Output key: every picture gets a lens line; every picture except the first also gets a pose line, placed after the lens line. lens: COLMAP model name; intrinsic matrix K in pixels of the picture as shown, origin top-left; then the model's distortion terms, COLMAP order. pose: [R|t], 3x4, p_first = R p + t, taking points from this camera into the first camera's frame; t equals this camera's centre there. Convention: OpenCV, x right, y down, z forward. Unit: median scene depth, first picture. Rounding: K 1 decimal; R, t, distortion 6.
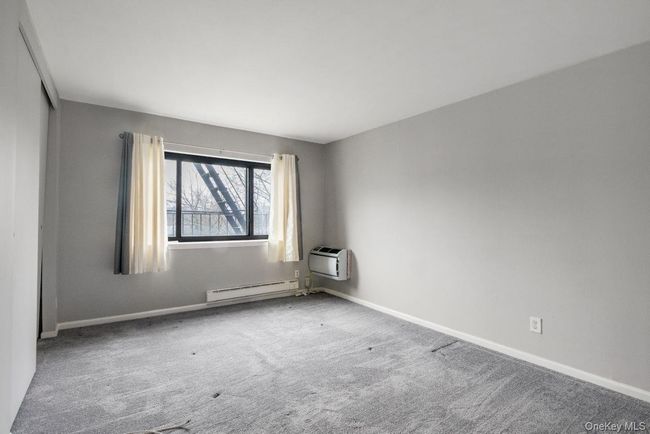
lens RADIAL K [[318.5, 0, 320.7], [0, 318.5, 217.0], [0, 0, 1]] dist [0.004706, -0.001245]
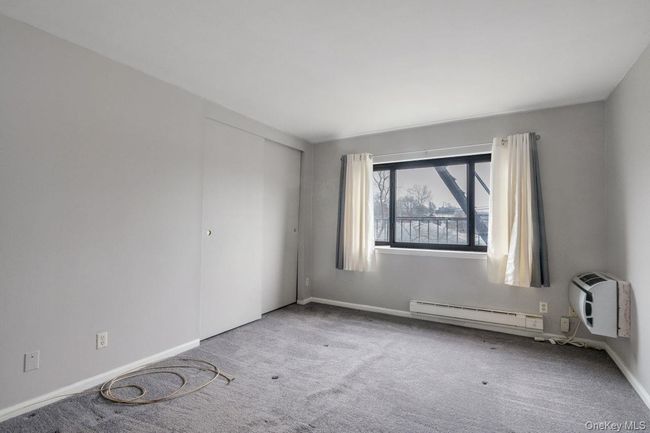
lens RADIAL K [[318.5, 0, 320.7], [0, 318.5, 216.5], [0, 0, 1]] dist [0.004706, -0.001245]
pose [[0.409762, -0.027654, -0.911773, 0.416379], [-0.000216, 0.999537, -0.030413, 0.009683], [0.912192, 0.012659, 0.409567, 0.354443]]
